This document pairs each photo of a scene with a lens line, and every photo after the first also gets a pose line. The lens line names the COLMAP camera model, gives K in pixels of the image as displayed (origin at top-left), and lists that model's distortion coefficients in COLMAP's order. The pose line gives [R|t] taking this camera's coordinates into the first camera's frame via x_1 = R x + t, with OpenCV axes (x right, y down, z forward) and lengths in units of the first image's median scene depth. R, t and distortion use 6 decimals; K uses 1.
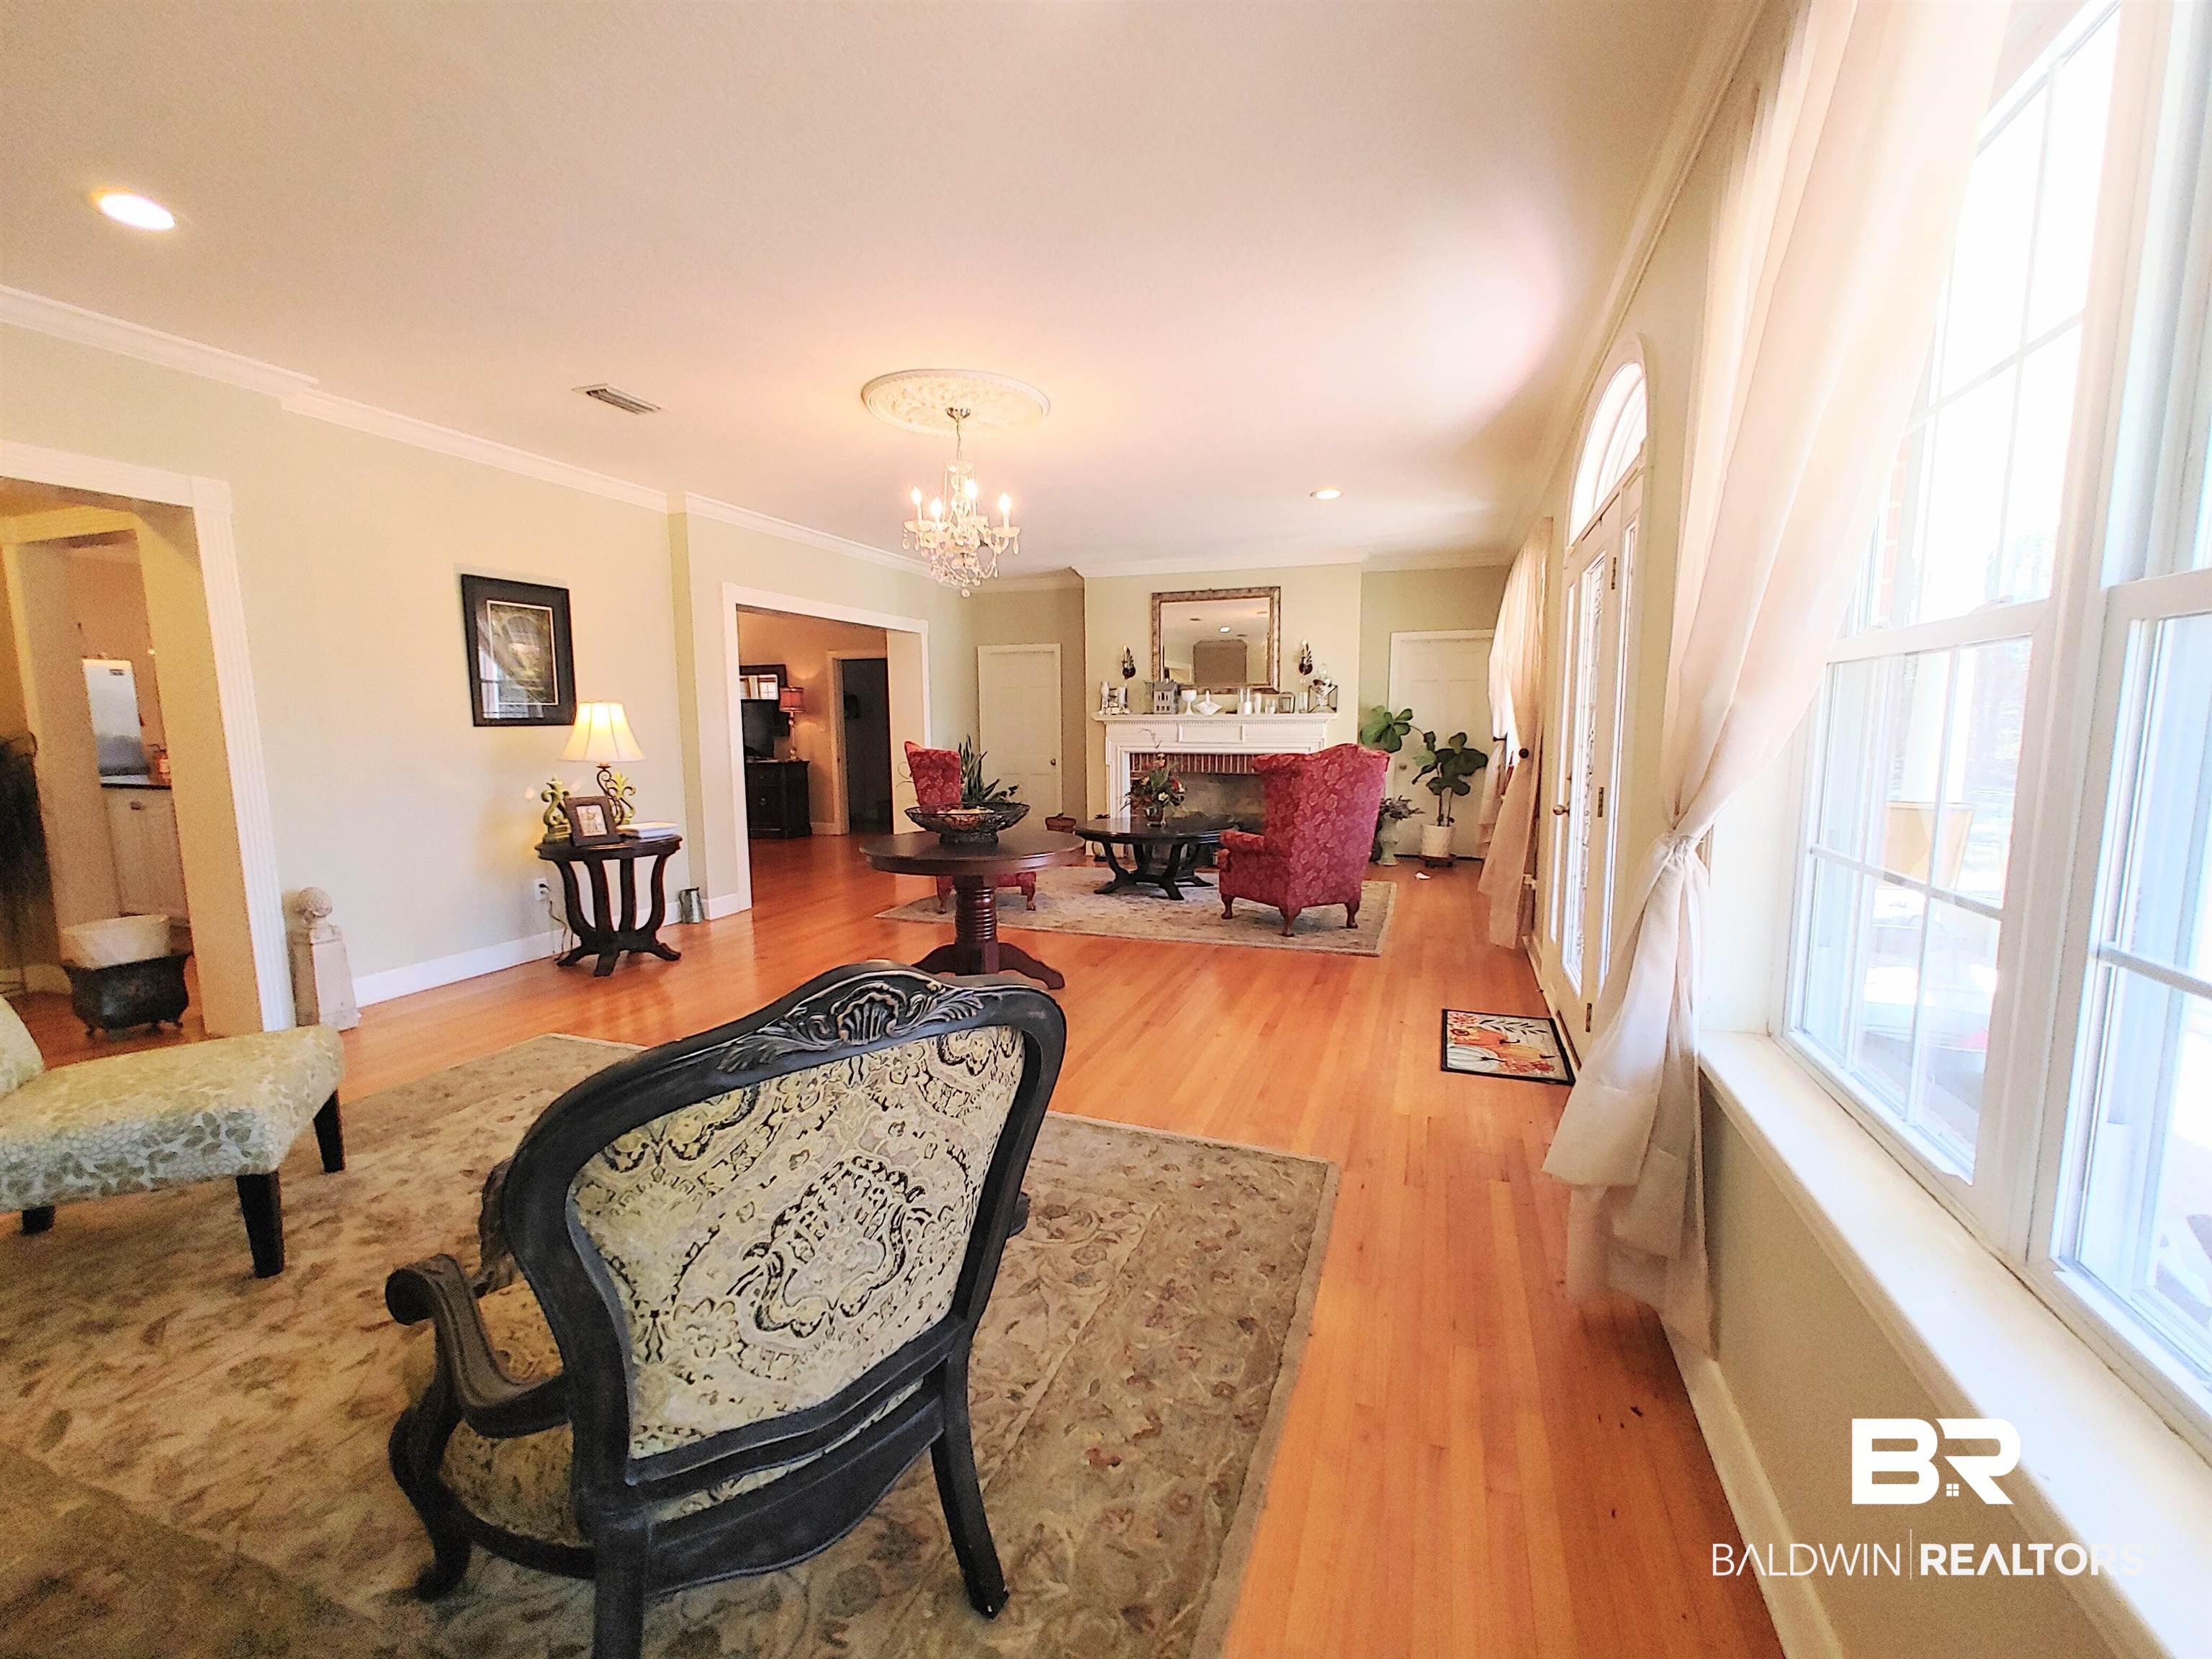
lens RADIAL K [[930.6, 0, 1116.6], [0, 930.6, 836.5], [0, 0, 1]] dist [0.005218, 0.000375]
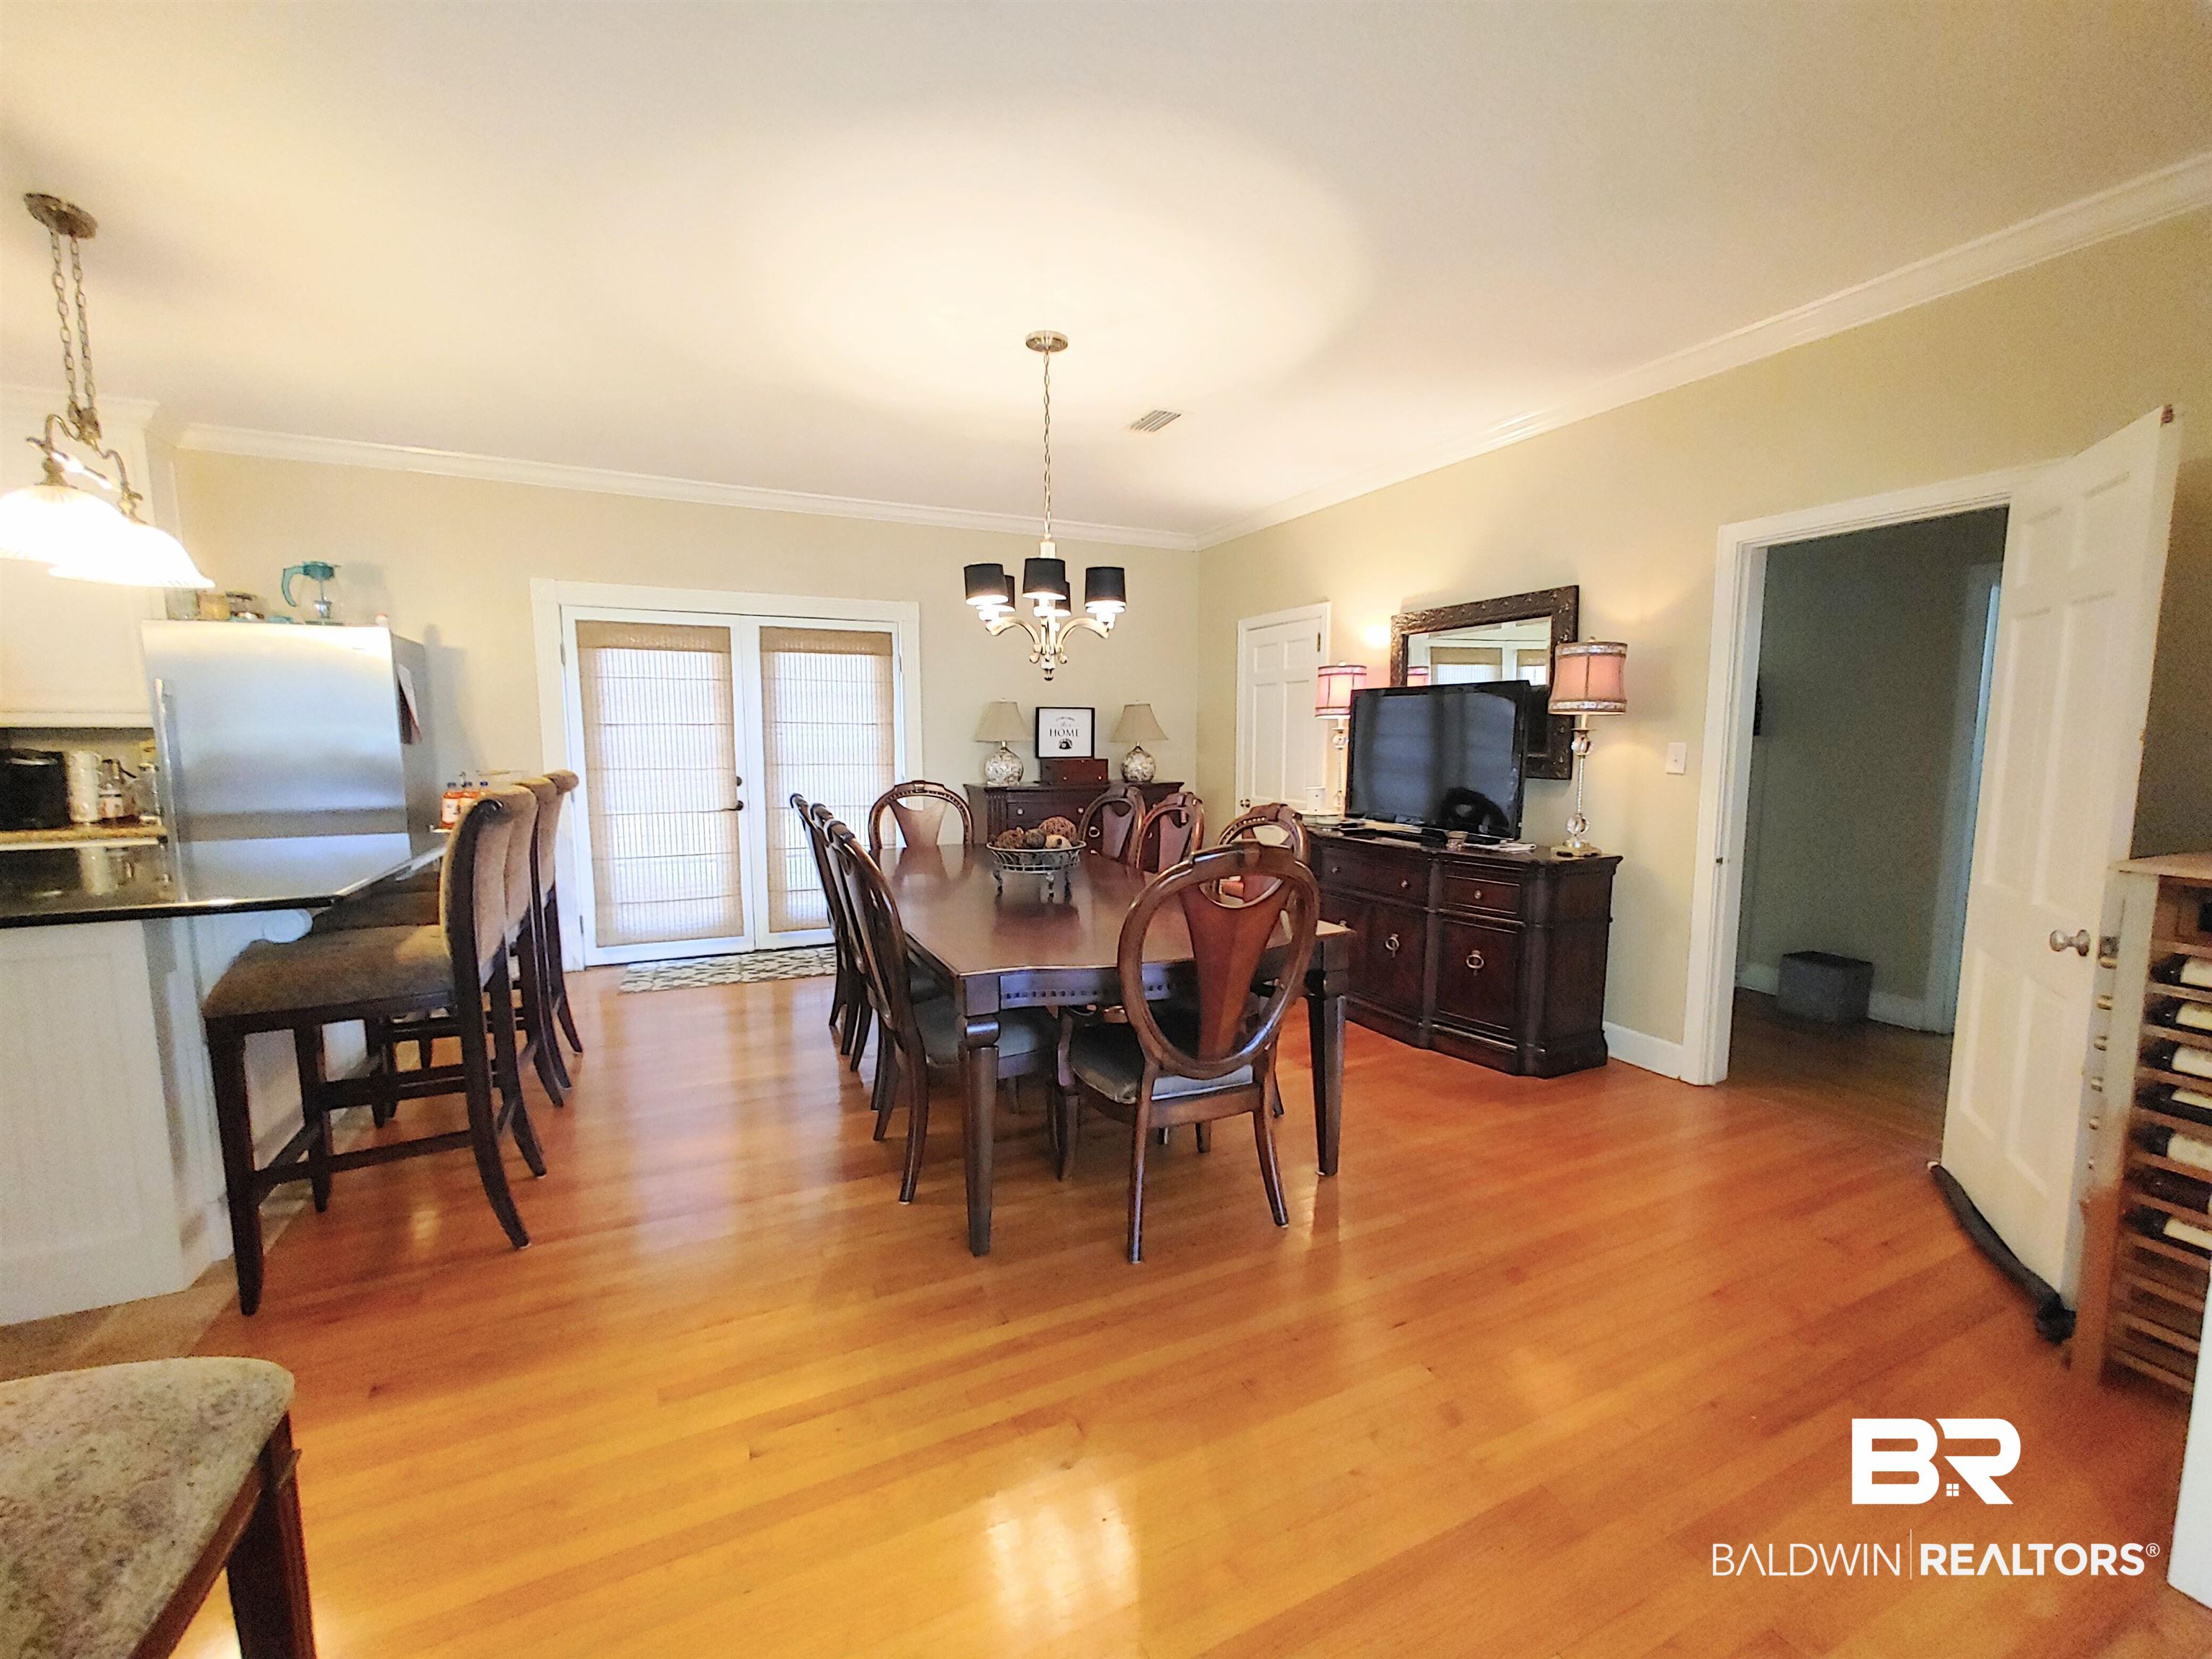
lens RADIAL K [[930.6, 0, 1125.2], [0, 930.6, 846.4], [0, 0, 1]] dist [0.005218, 0.000375]
pose [[0.713627, 0.083677, -0.695510, -0.399666], [-0.090534, 0.995531, 0.026881, -0.139222], [0.694651, 0.043784, 0.718013, 1.126427]]
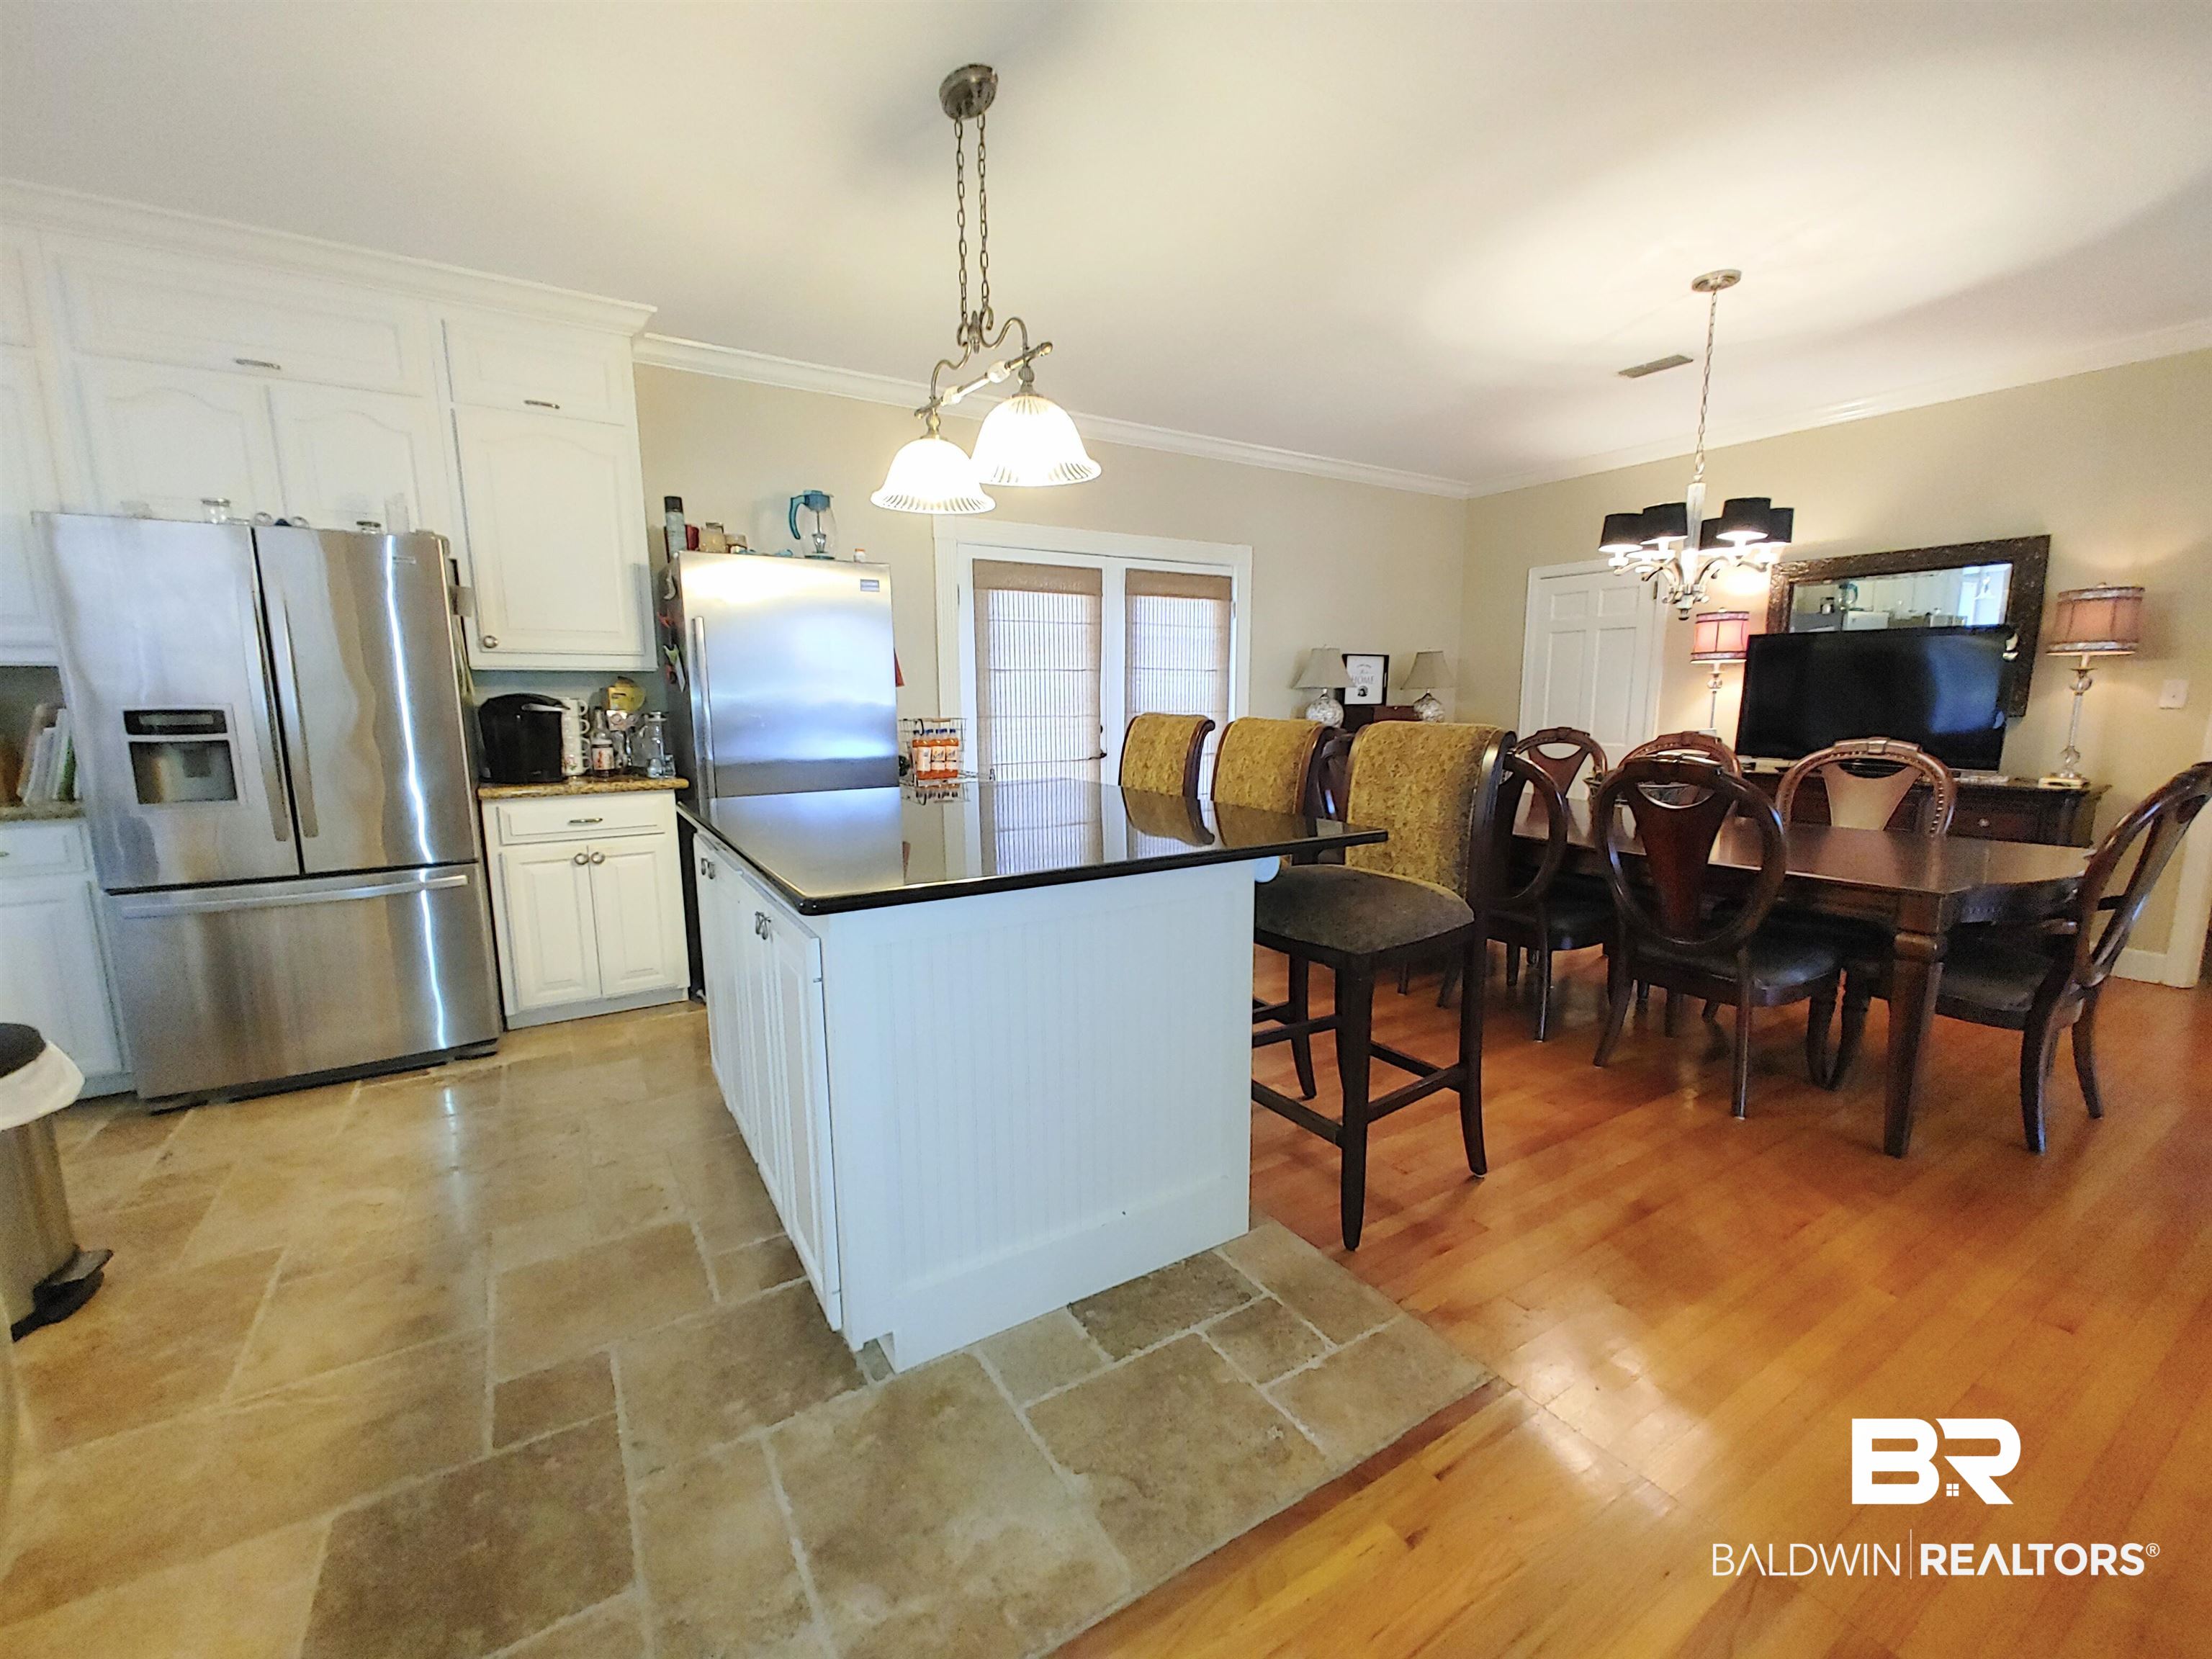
lens RADIAL K [[930.6, 0, 1125.1], [0, 930.6, 842.6], [0, 0, 1]] dist [0.005218, 0.000375]
pose [[0.790758, 0.095258, -0.604671, -0.742499], [-0.075273, 0.995452, 0.058382, -0.090003], [0.607483, -0.000651, 0.794333, 0.824537]]
